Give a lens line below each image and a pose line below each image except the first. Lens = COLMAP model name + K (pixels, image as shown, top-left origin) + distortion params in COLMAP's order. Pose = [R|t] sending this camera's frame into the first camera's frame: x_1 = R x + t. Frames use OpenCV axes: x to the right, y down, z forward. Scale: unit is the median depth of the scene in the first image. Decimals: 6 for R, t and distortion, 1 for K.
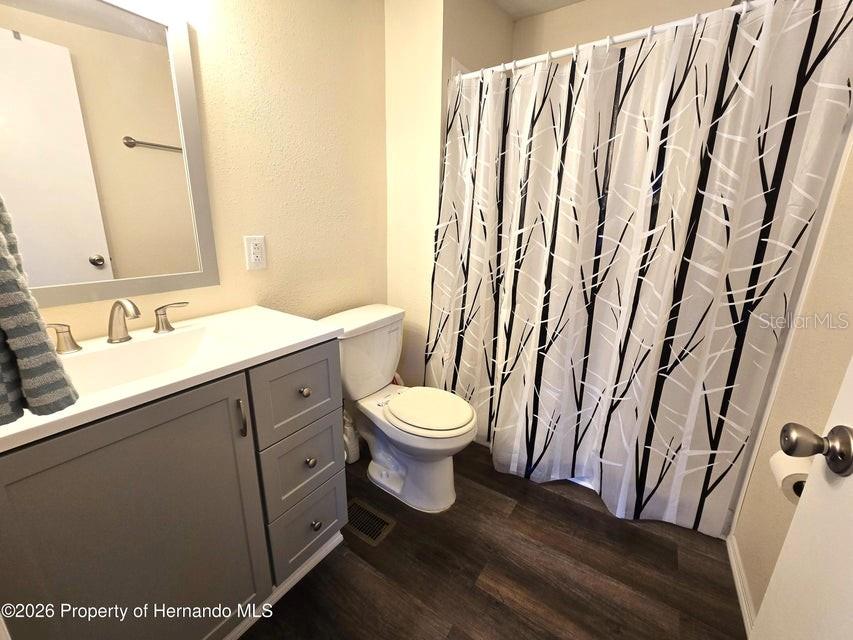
lens RADIAL K [[349.6, 0, 426.0], [0, 349.6, 320.4], [0, 0, 1]] dist [-0.002302, 0.001052]
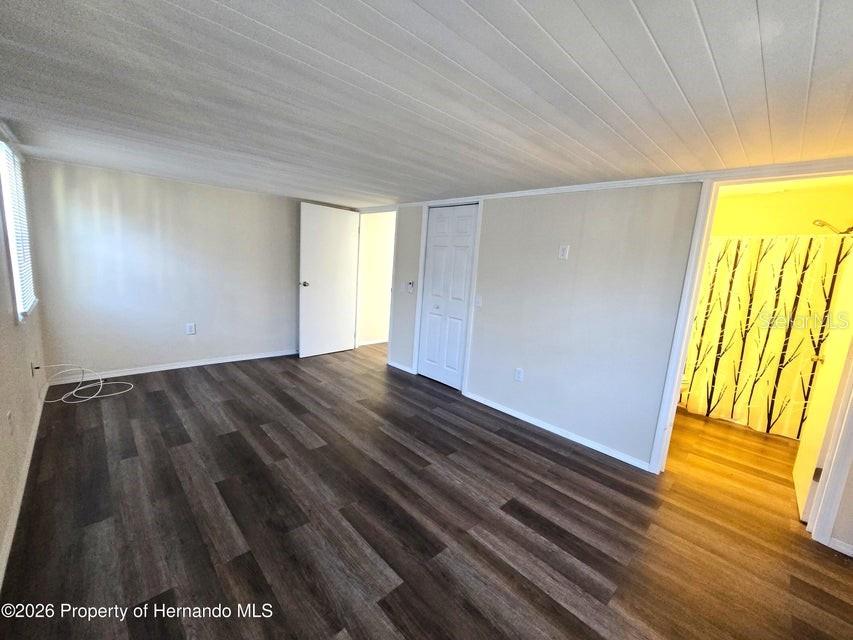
lens RADIAL K [[349.6, 0, 425.8], [0, 349.6, 320.0], [0, 0, 1]] dist [-0.002302, 0.001052]
pose [[0.979078, 0.066175, -0.192422, -1.305137], [-0.084068, 0.992711, -0.086353, 0.245493], [0.185305, 0.100723, 0.977505, -1.879033]]
